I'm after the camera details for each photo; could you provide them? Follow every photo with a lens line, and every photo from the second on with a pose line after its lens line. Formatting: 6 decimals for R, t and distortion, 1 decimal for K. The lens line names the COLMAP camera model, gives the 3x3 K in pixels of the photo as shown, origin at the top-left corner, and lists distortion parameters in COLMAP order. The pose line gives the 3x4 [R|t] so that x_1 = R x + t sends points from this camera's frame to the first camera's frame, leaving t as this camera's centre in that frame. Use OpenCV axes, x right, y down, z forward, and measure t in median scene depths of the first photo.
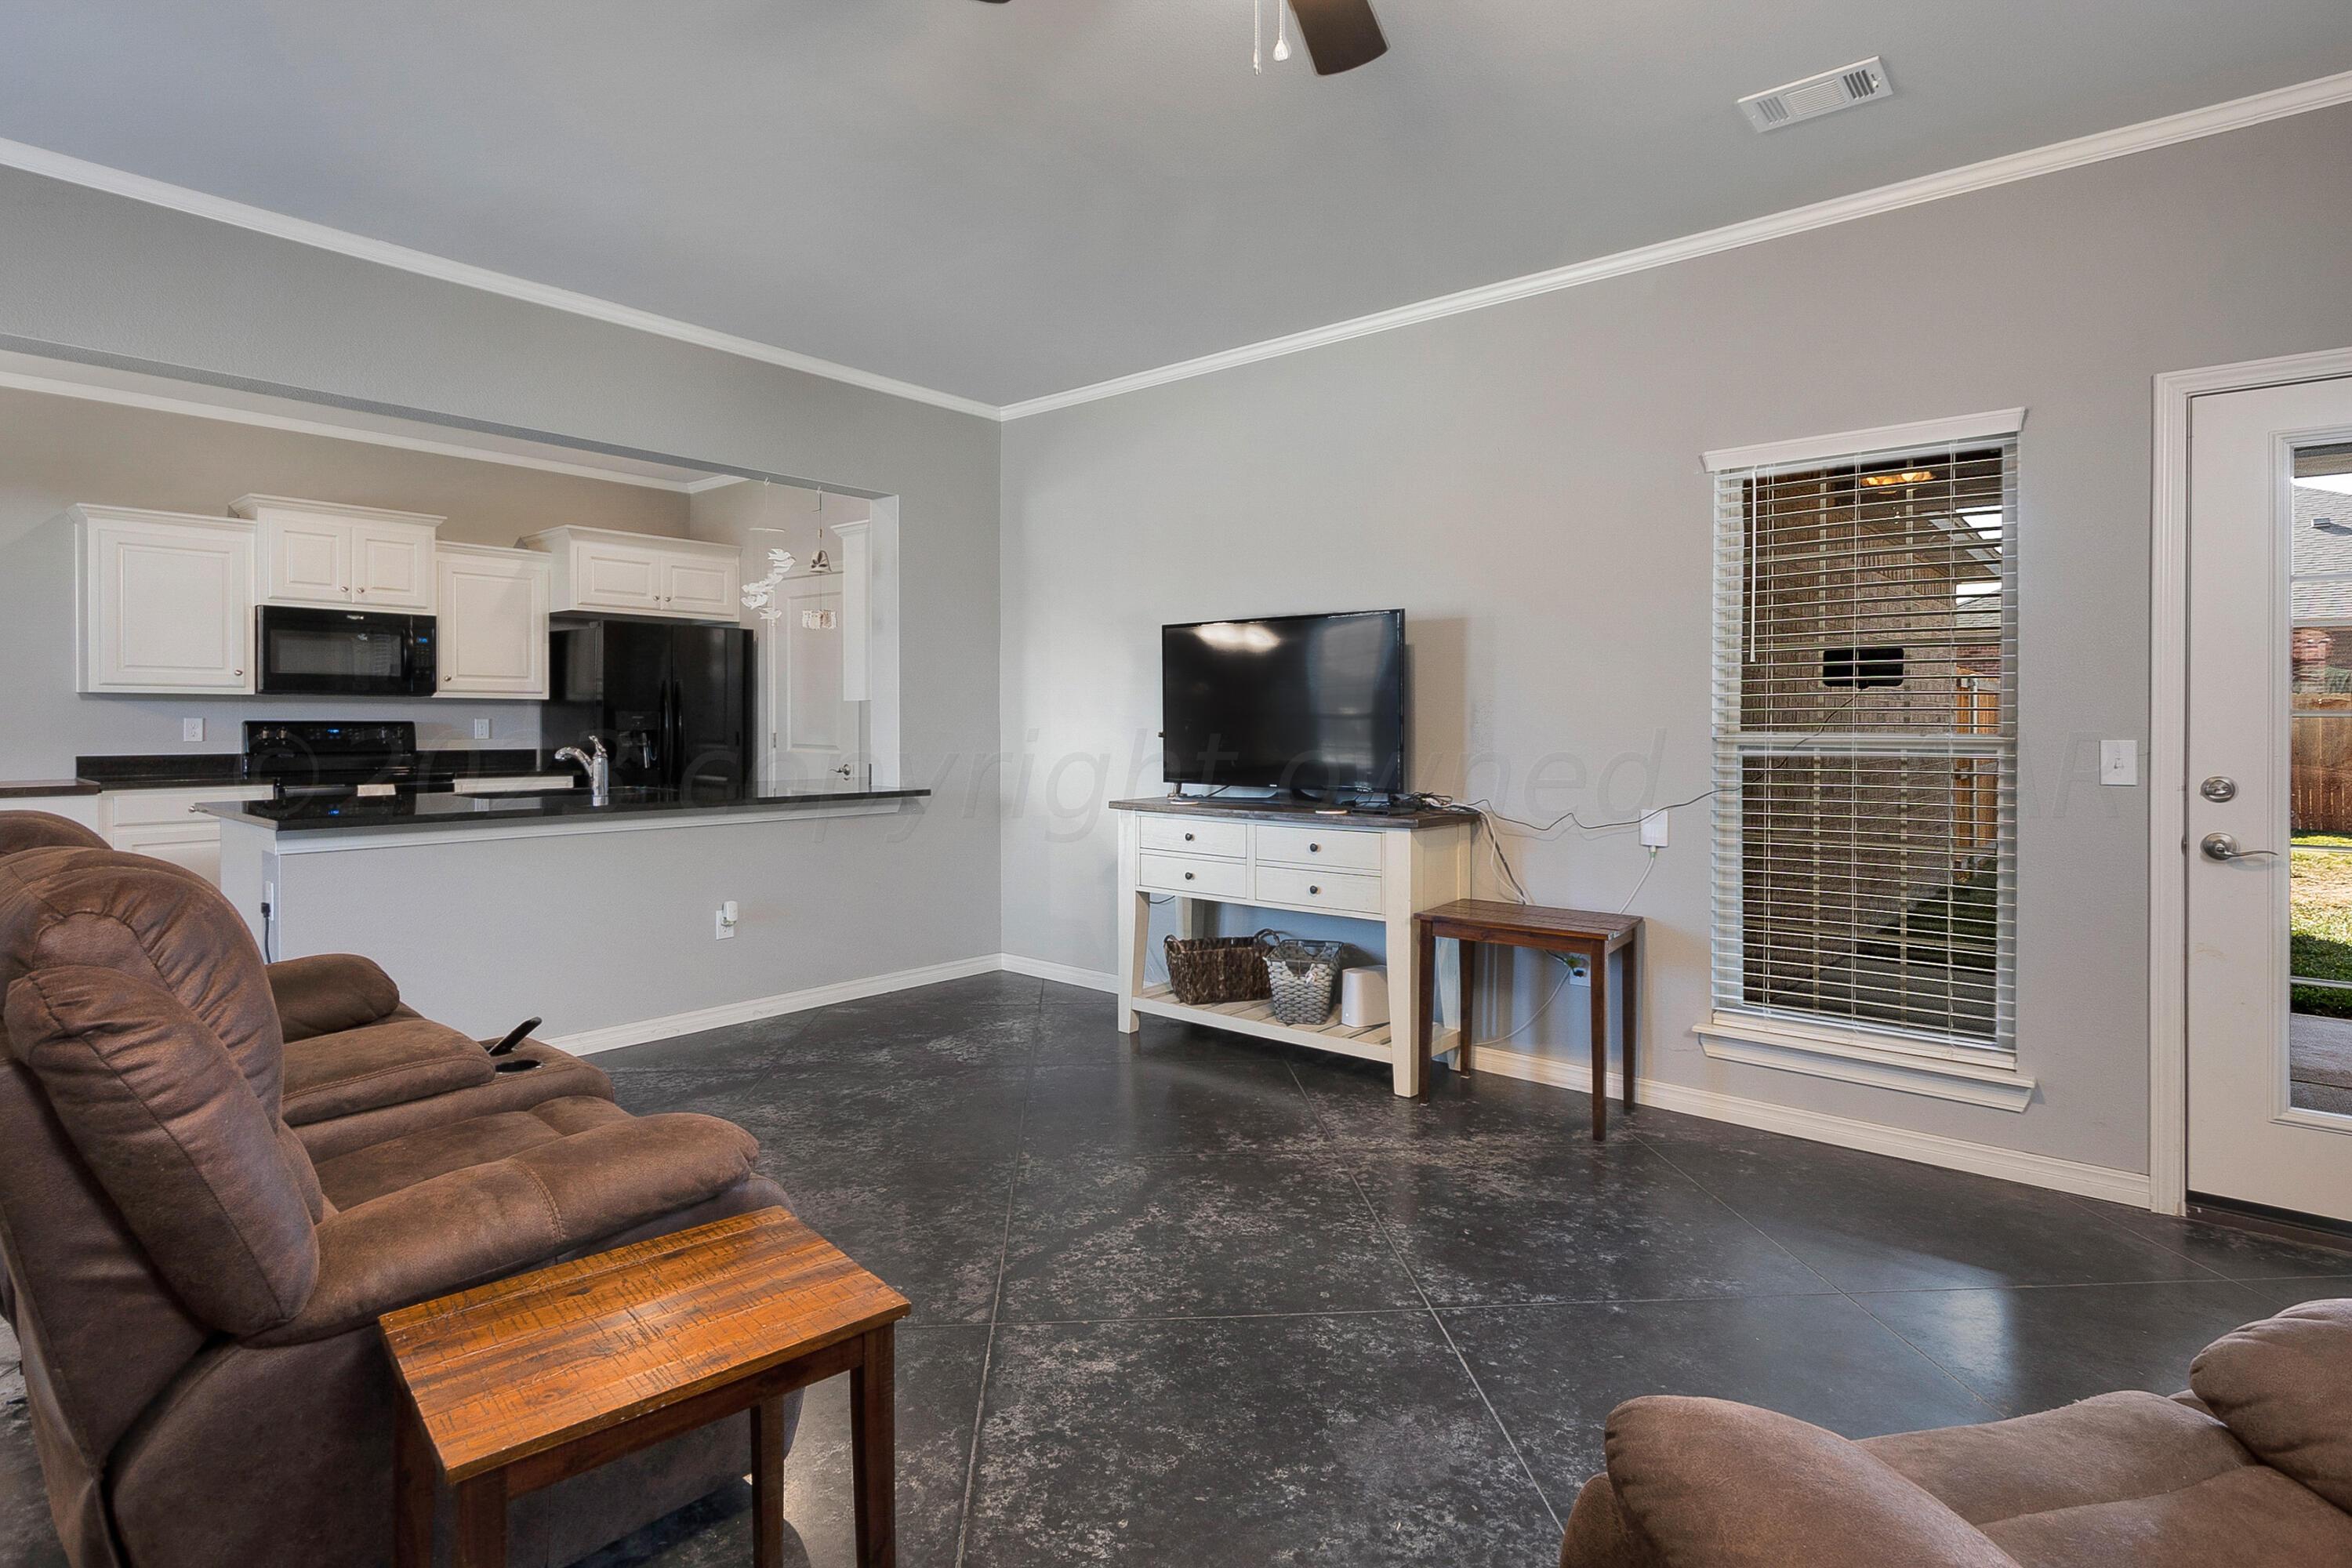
lens RADIAL K [[1190.3, 0, 1230.3], [0, 1190.3, 719.2], [0, 0, 1]] dist [0.001096, -0.001587]
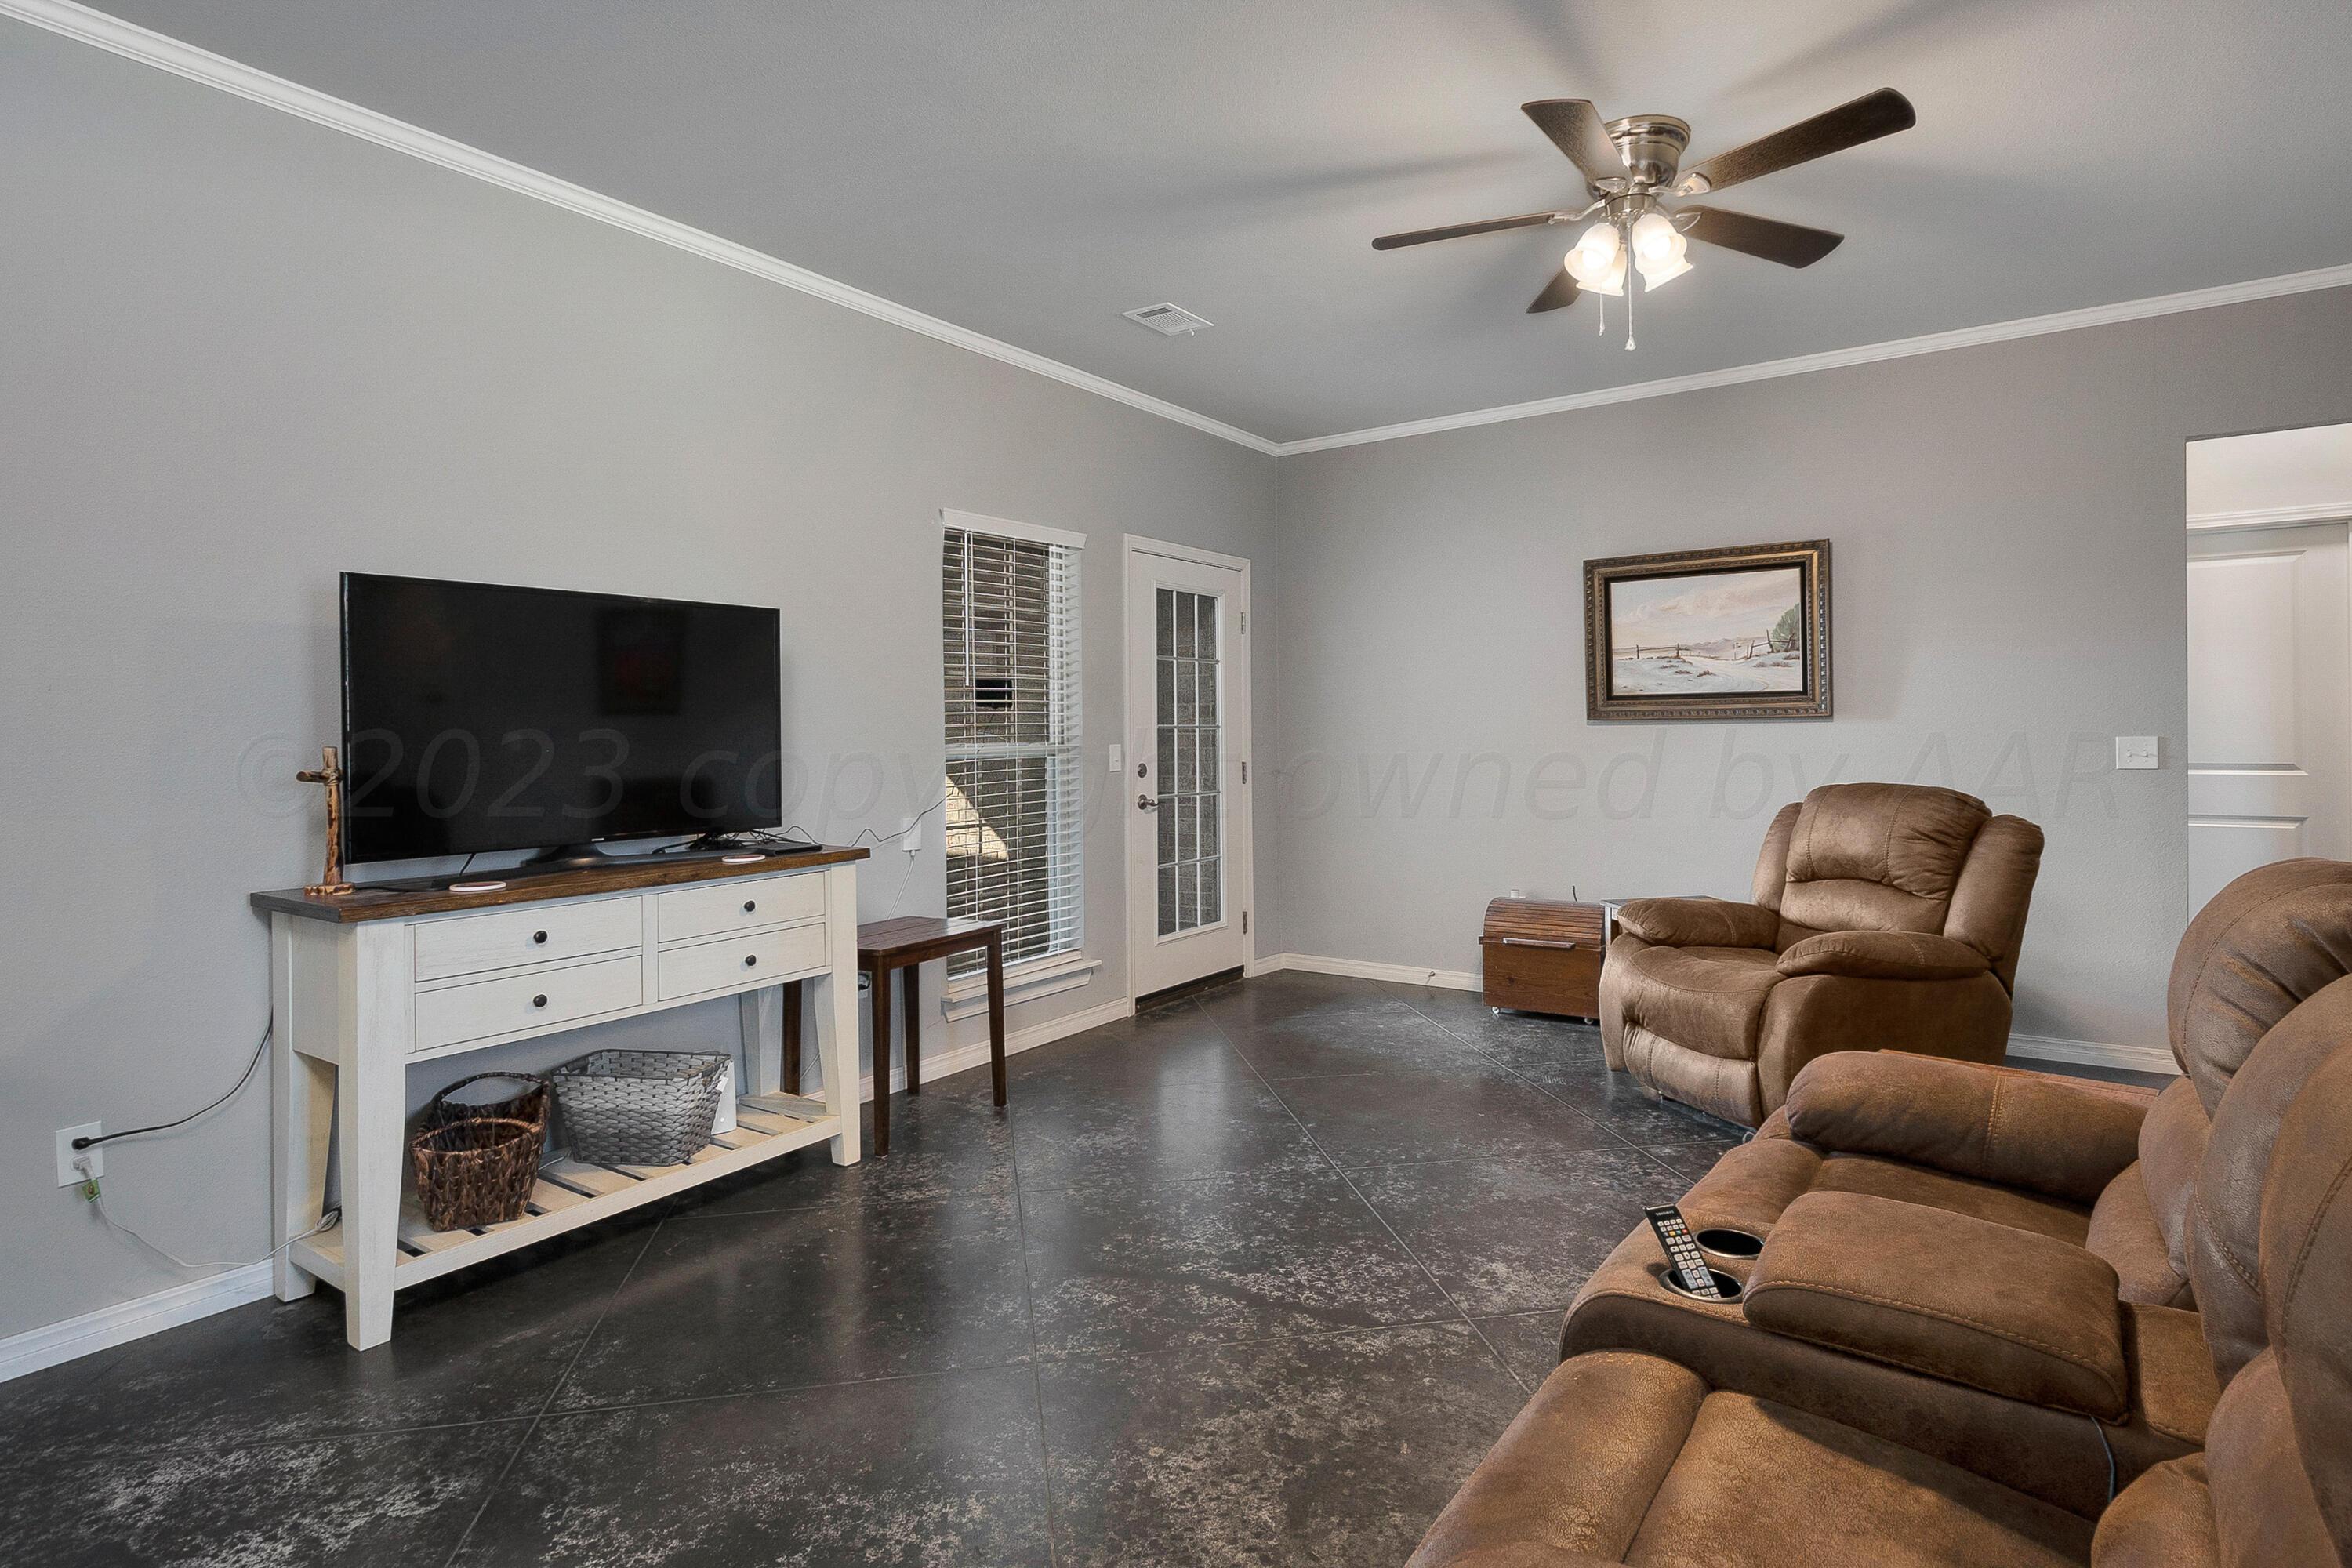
lens RADIAL K [[1190.3, 0, 1179.2], [0, 1190.3, 772.3], [0, 0, 1]] dist [0.001096, -0.001587]
pose [[-0.055999, -0.038487, 0.997689, -1.072325], [0.009380, 0.999192, 0.039072, -0.008421], [-0.998387, 0.011546, -0.055593, 1.164518]]
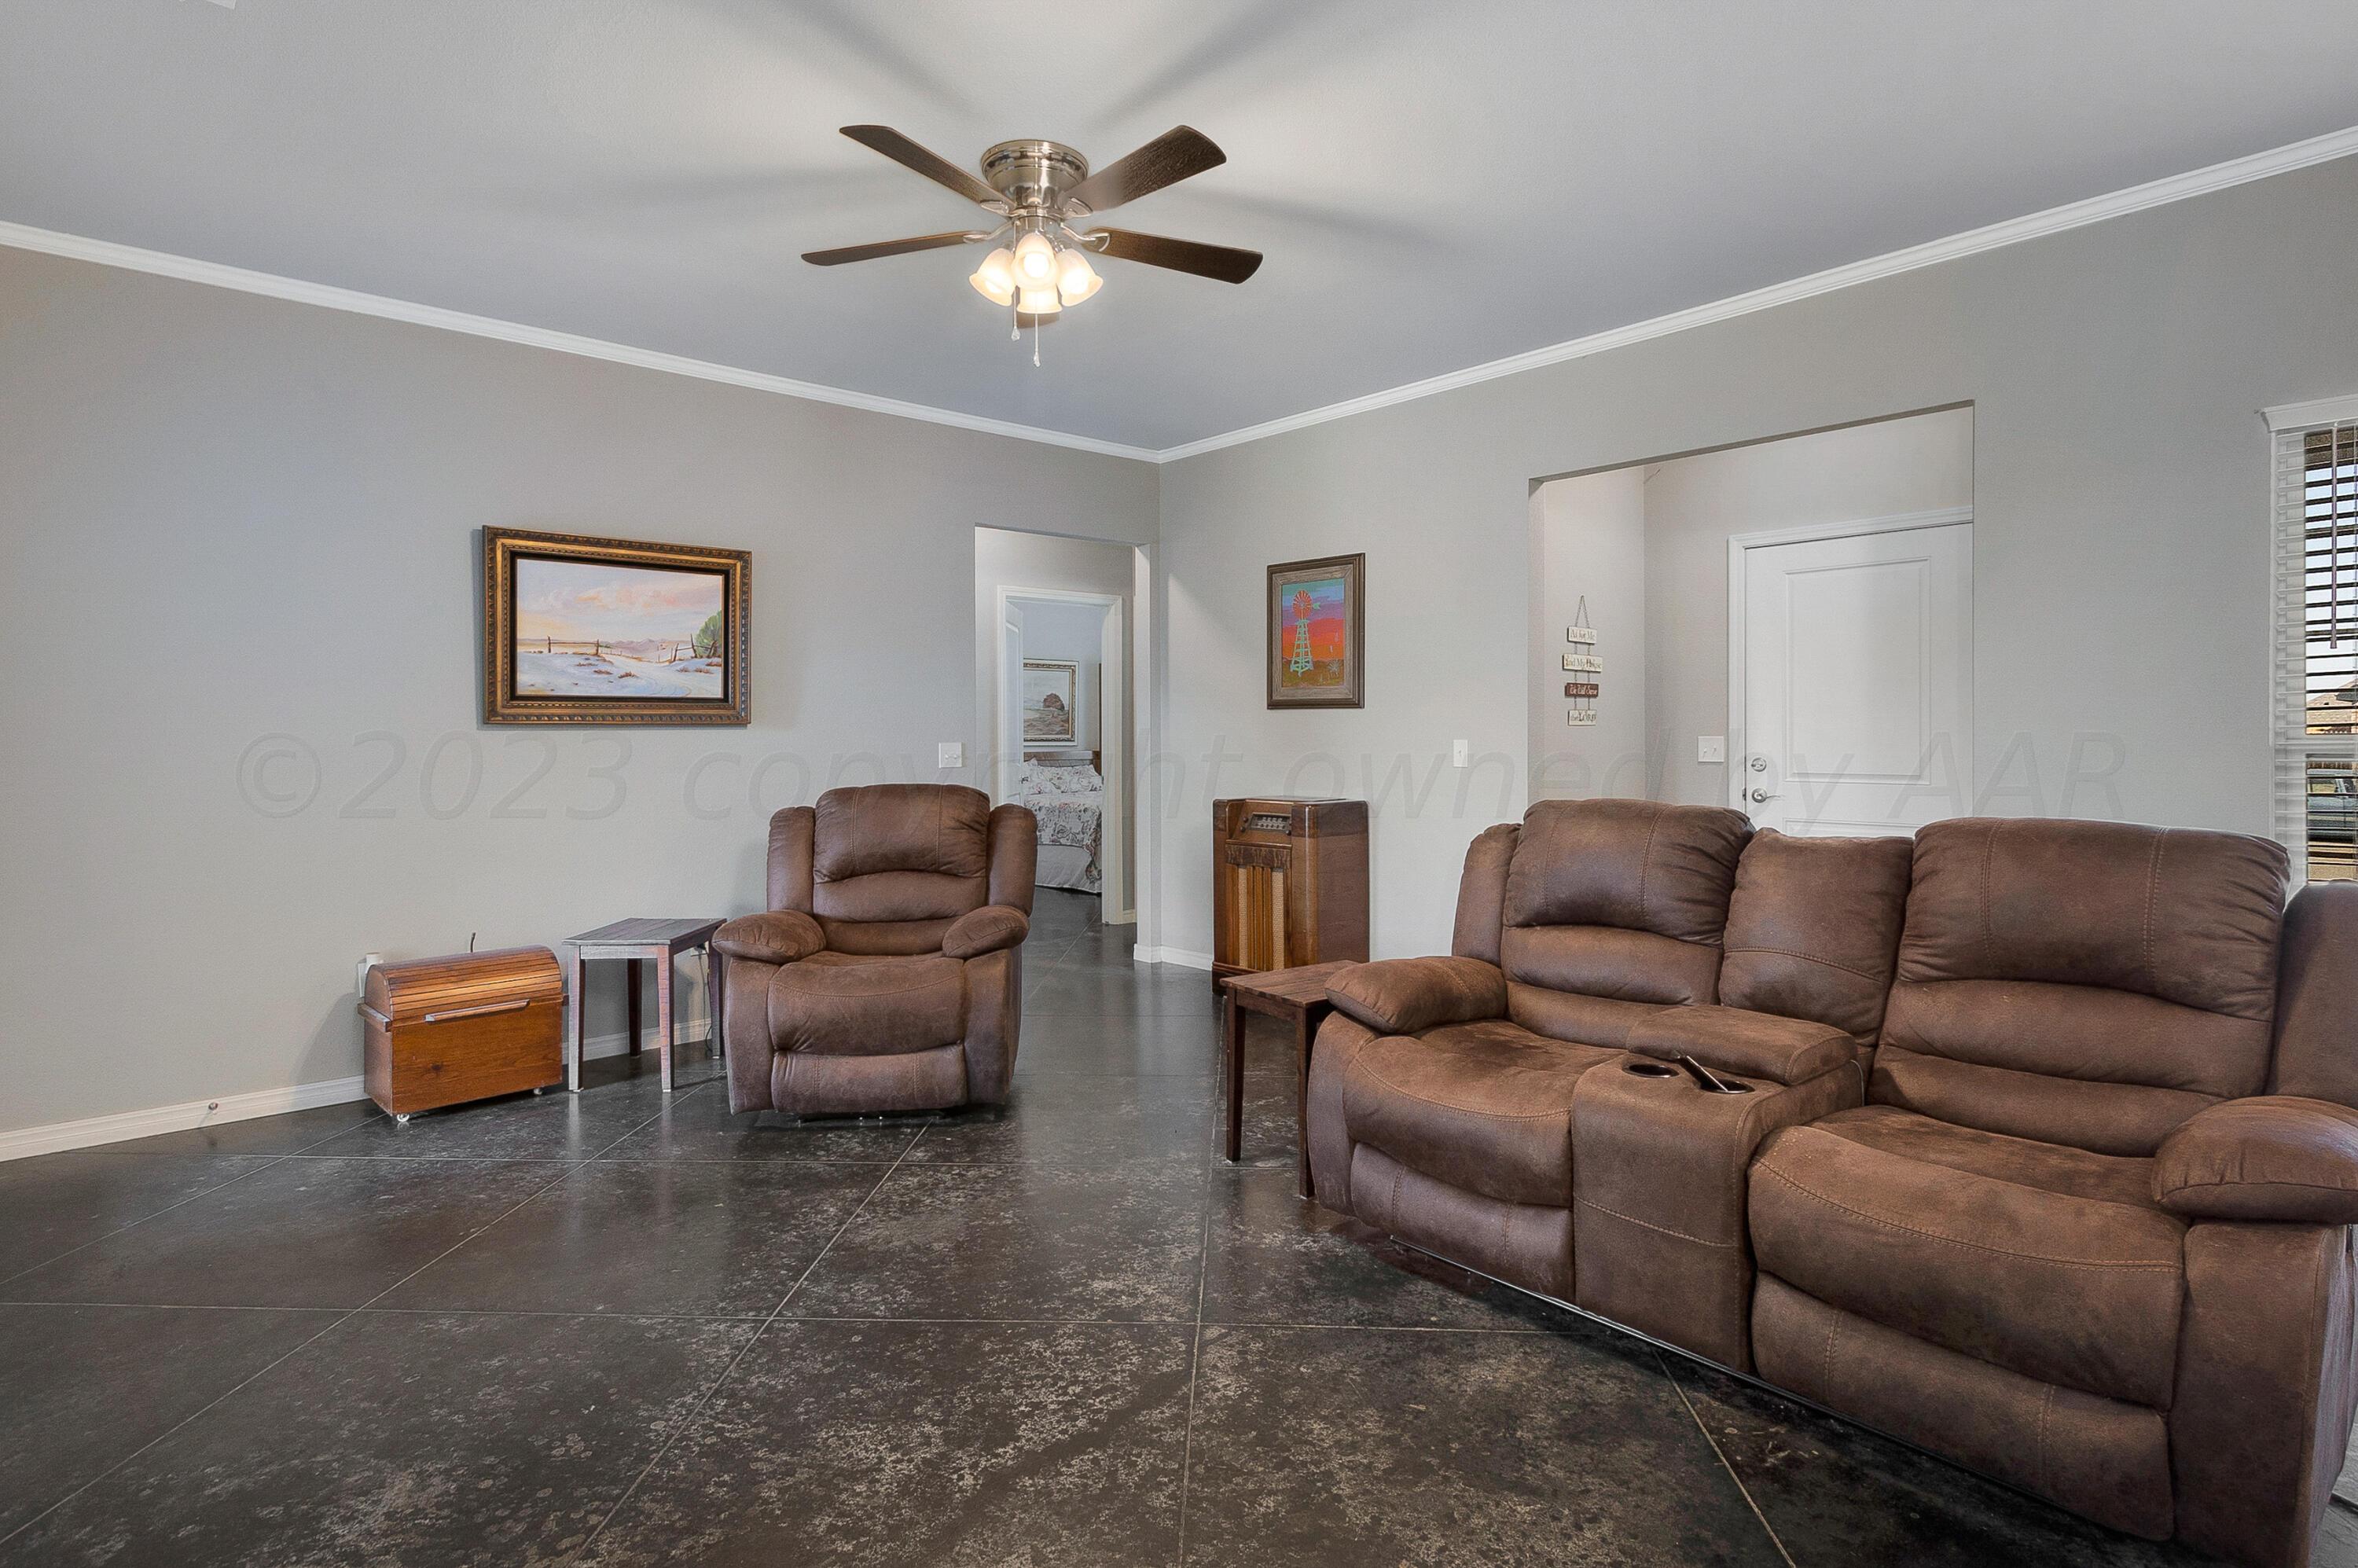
lens RADIAL K [[1193.4, 0, 1177.2], [0, 1193.4, 770.3], [0, 0, 1]] dist [0.001096, -0.001587]
pose [[-0.983462, -0.005765, 0.181024, -0.326154], [0.000001, 0.999493, 0.031836, -0.000540], [-0.181116, 0.031310, -0.982963, 1.786634]]
